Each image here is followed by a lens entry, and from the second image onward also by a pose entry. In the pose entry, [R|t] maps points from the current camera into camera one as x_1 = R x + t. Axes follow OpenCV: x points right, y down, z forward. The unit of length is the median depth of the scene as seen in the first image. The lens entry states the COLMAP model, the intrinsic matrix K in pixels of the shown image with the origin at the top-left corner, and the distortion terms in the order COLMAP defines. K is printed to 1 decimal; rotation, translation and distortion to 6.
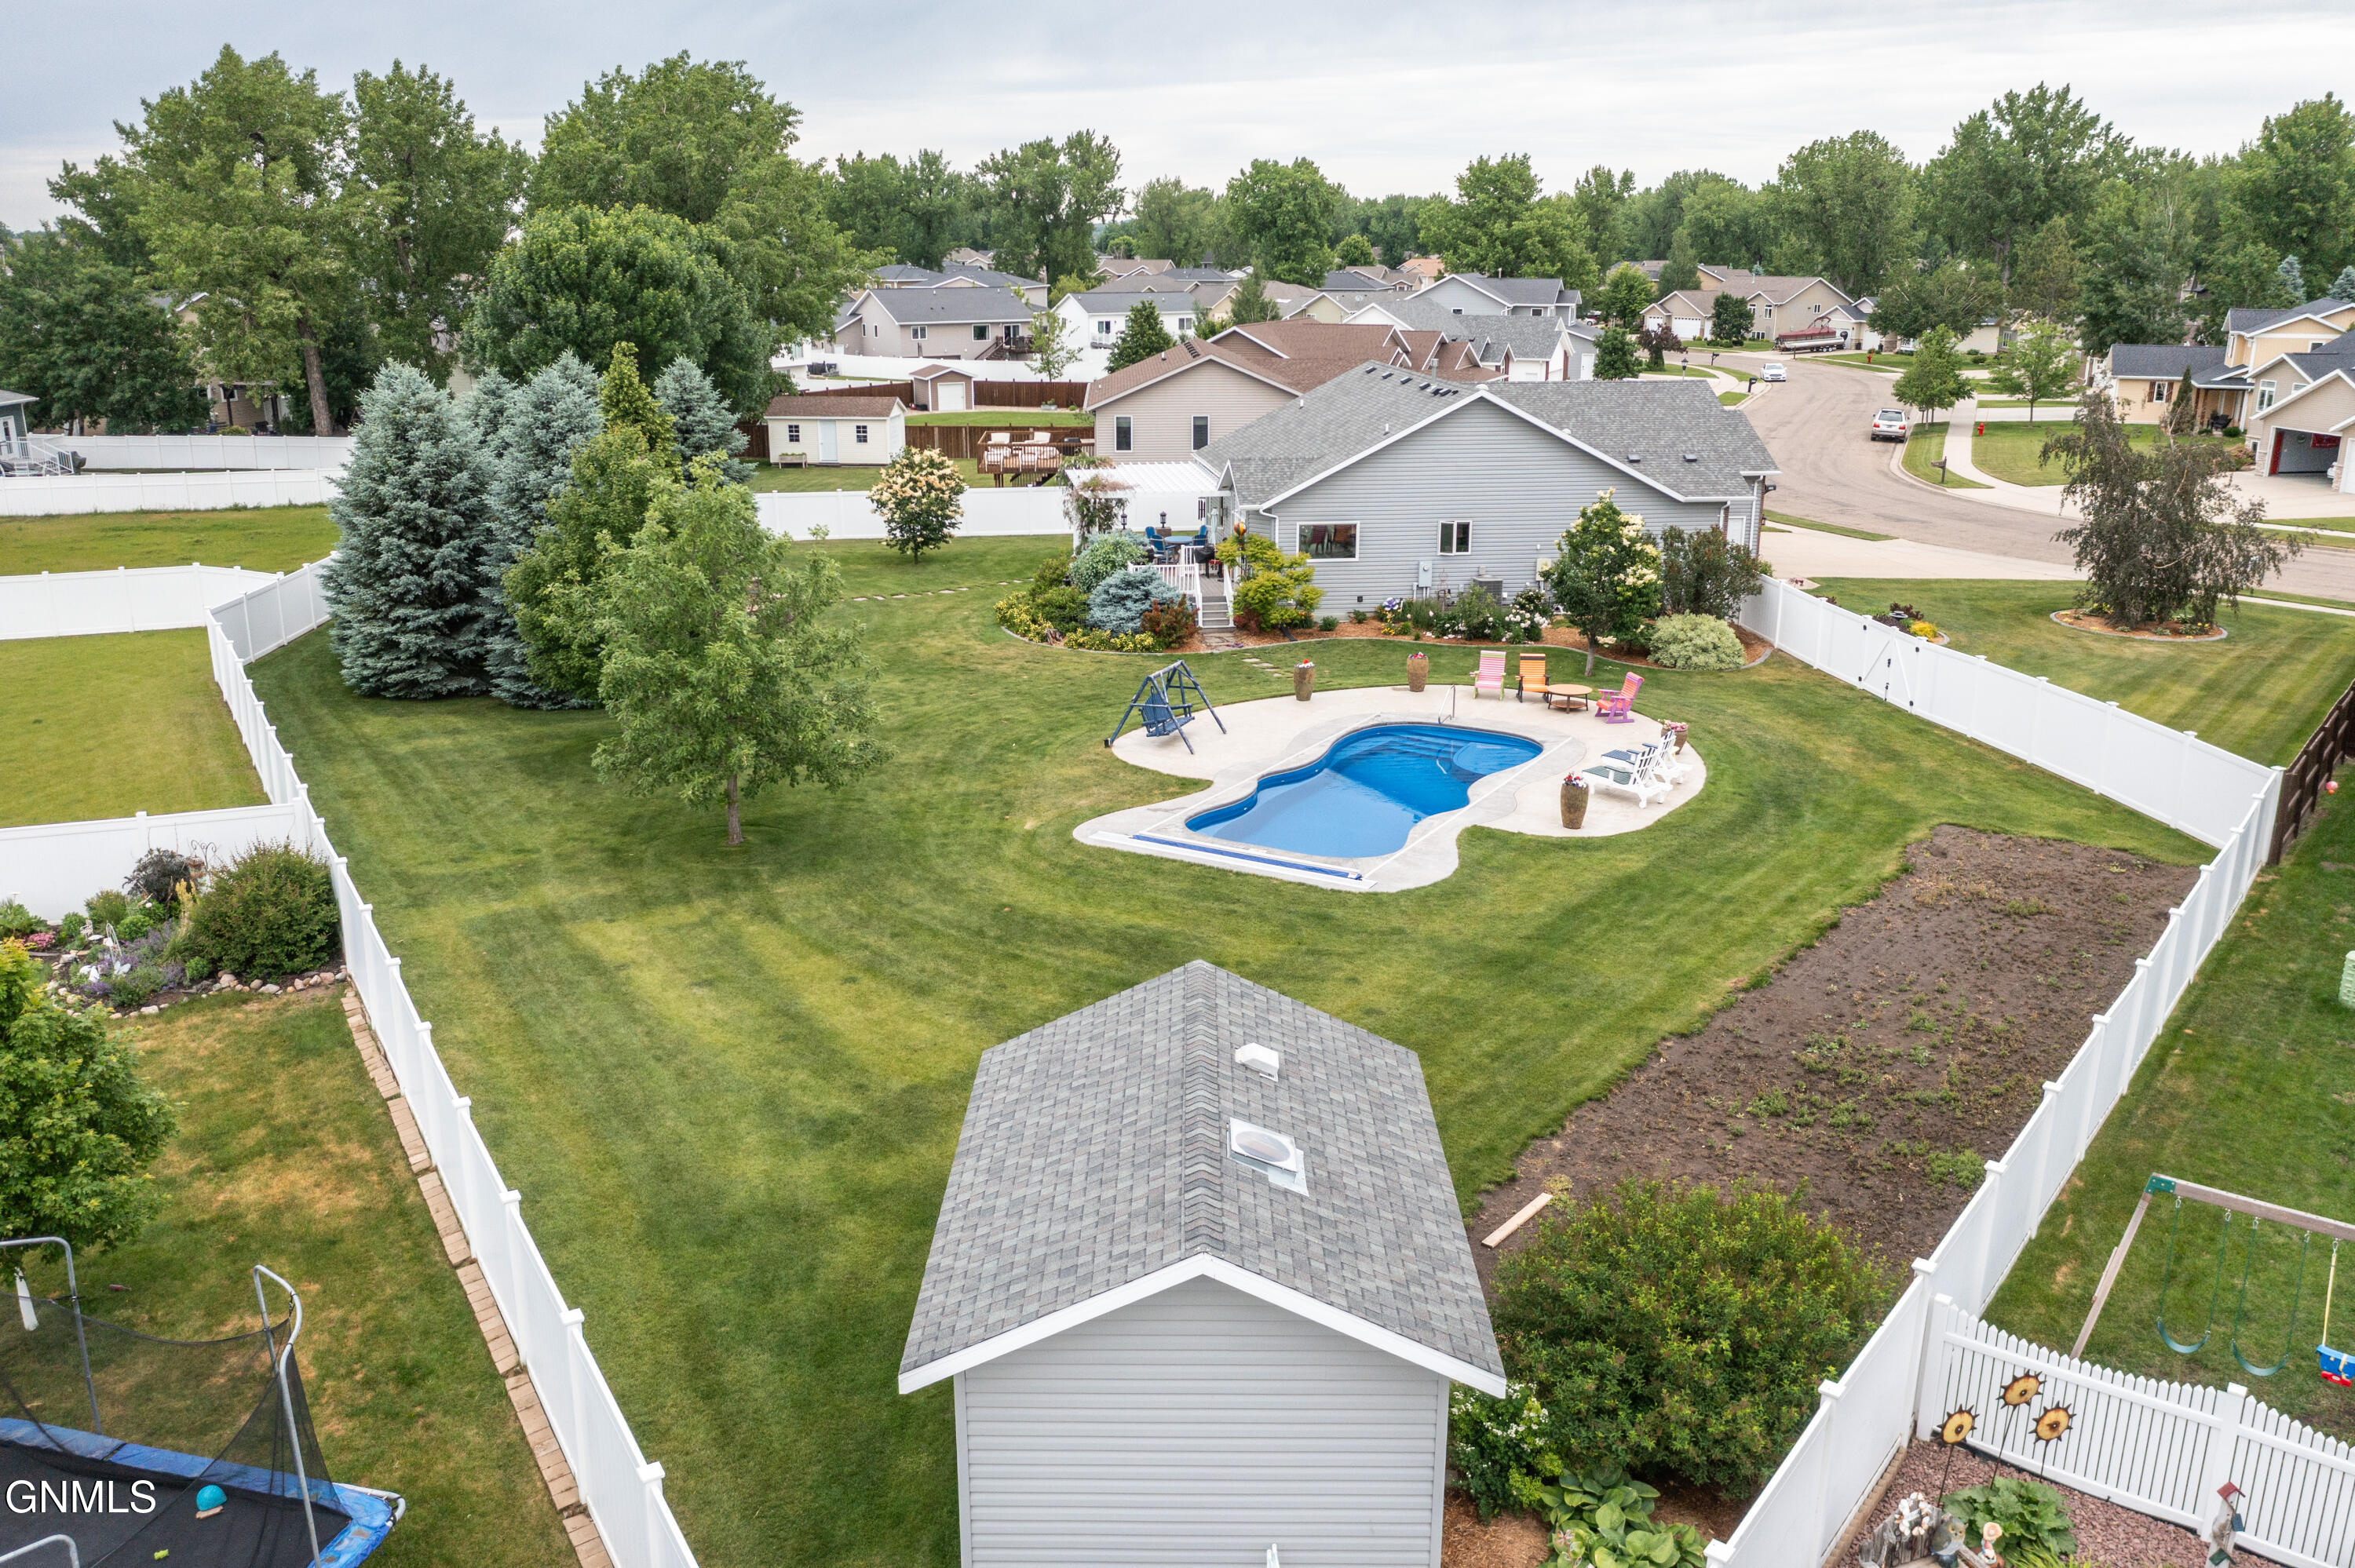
lens RADIAL K [[1867.1, 0, 1181.6], [0, 1867.1, 780.5], [0, 0, 1]] dist [-0.011272, 0.006574]
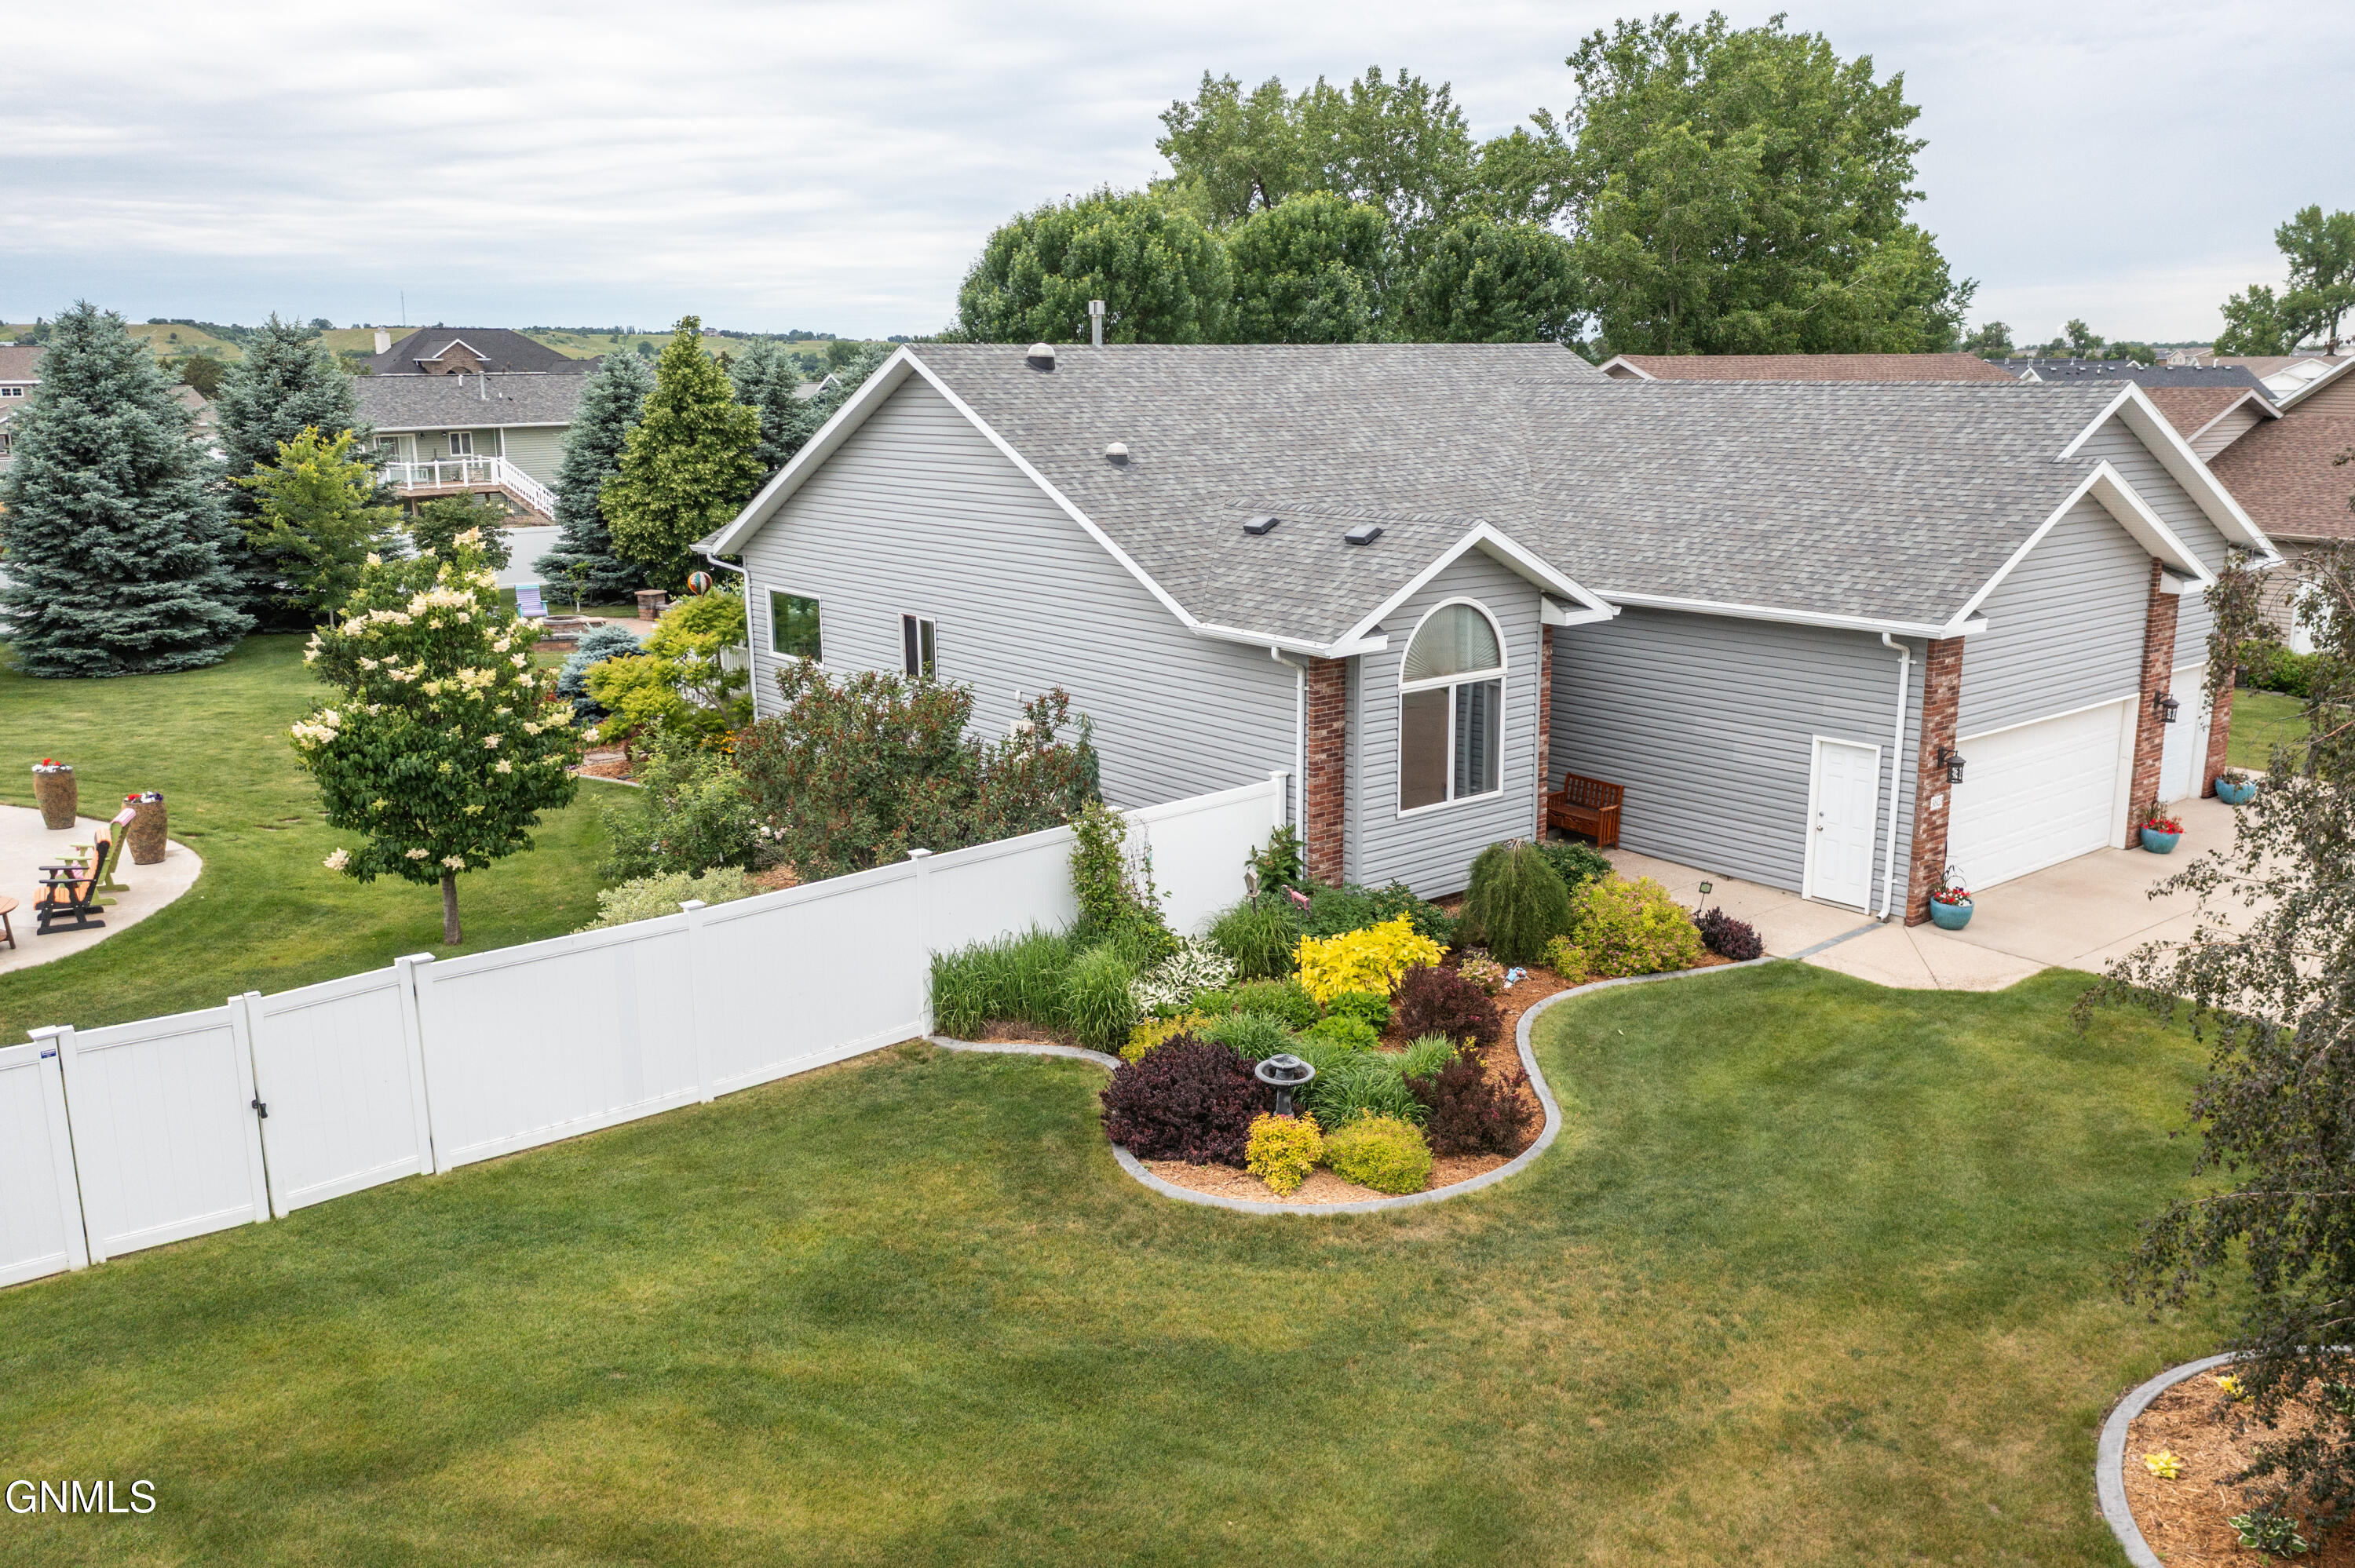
lens RADIAL K [[1867.1, 0, 1178.3], [0, 1867.1, 803.6], [0, 0, 1]] dist [-0.011272, 0.006574]
pose [[0.515587, 0.190794, -0.835325, 0.599749], [-0.230092, 0.969915, 0.079516, -0.145338], [0.825365, 0.151205, 0.543976, 0.794661]]
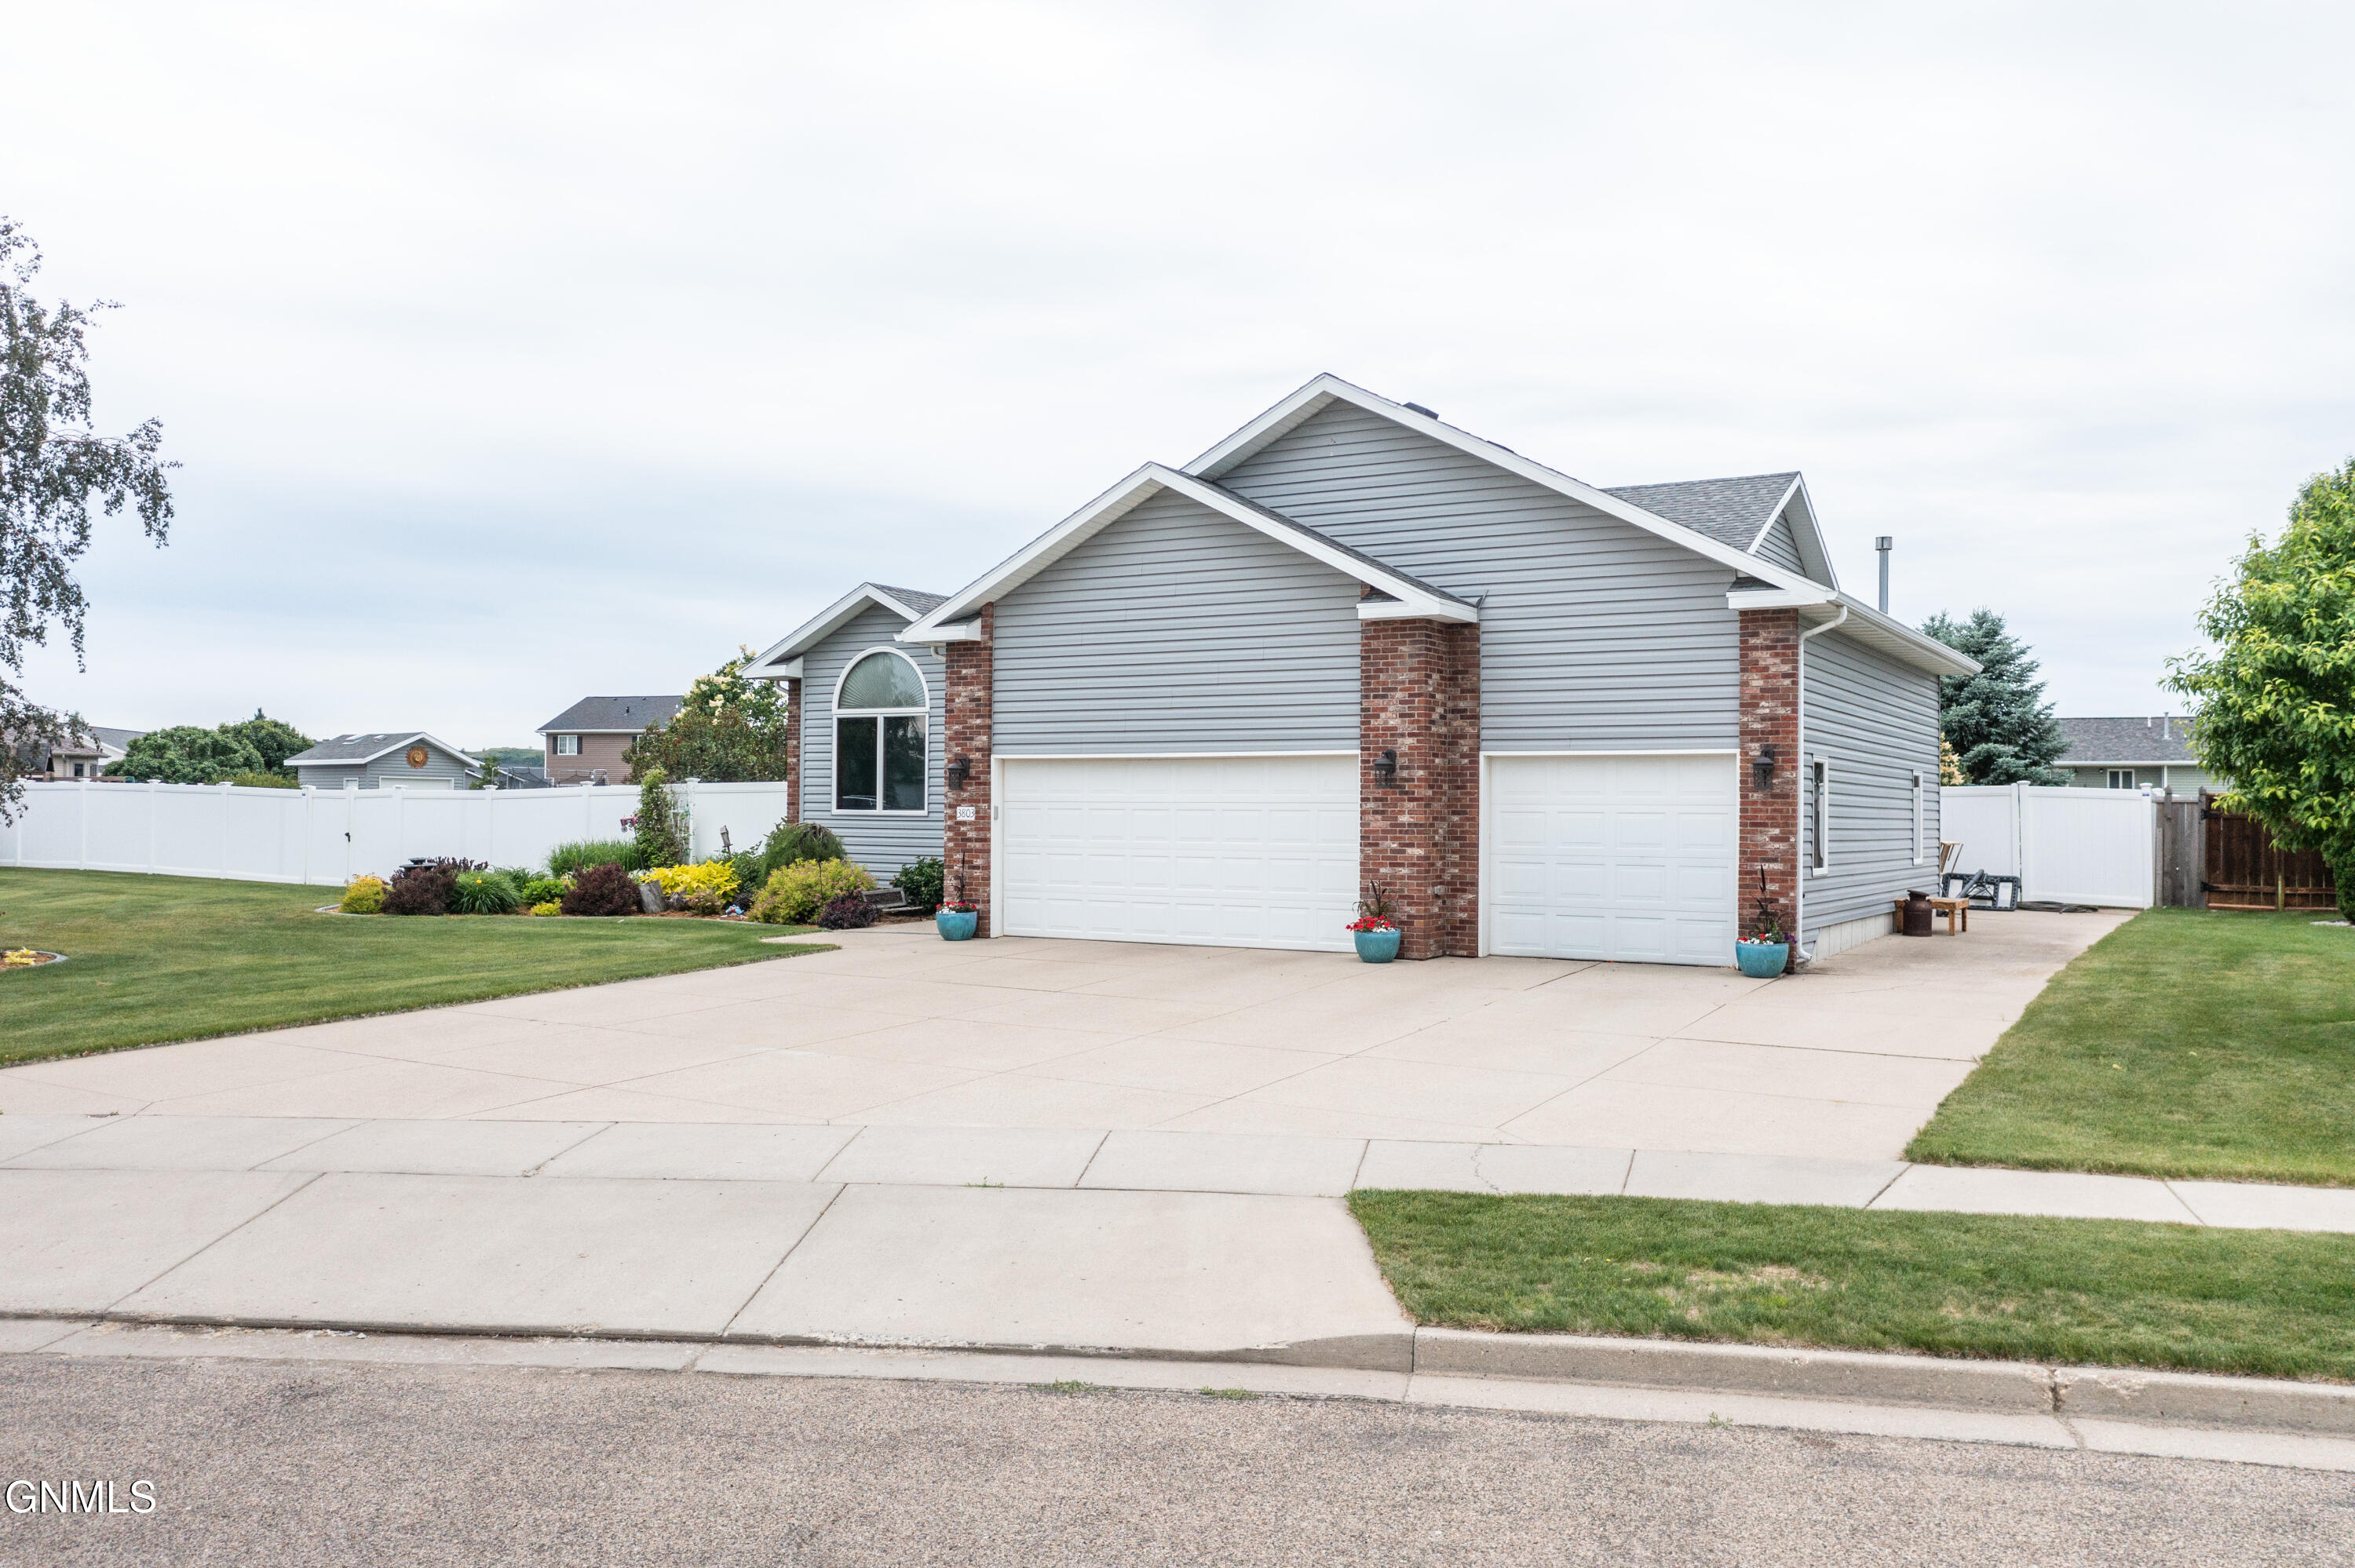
lens RADIAL K [[1867.1, 0, 1156.8], [0, 1867.1, 794.2], [0, 0, 1]] dist [-0.011272, 0.006574]
pose [[-0.626836, -0.016924, -0.778968, 0.637153], [-0.228818, 0.959678, 0.163279, -0.229535], [0.744795, 0.280591, -0.605433, 1.413286]]
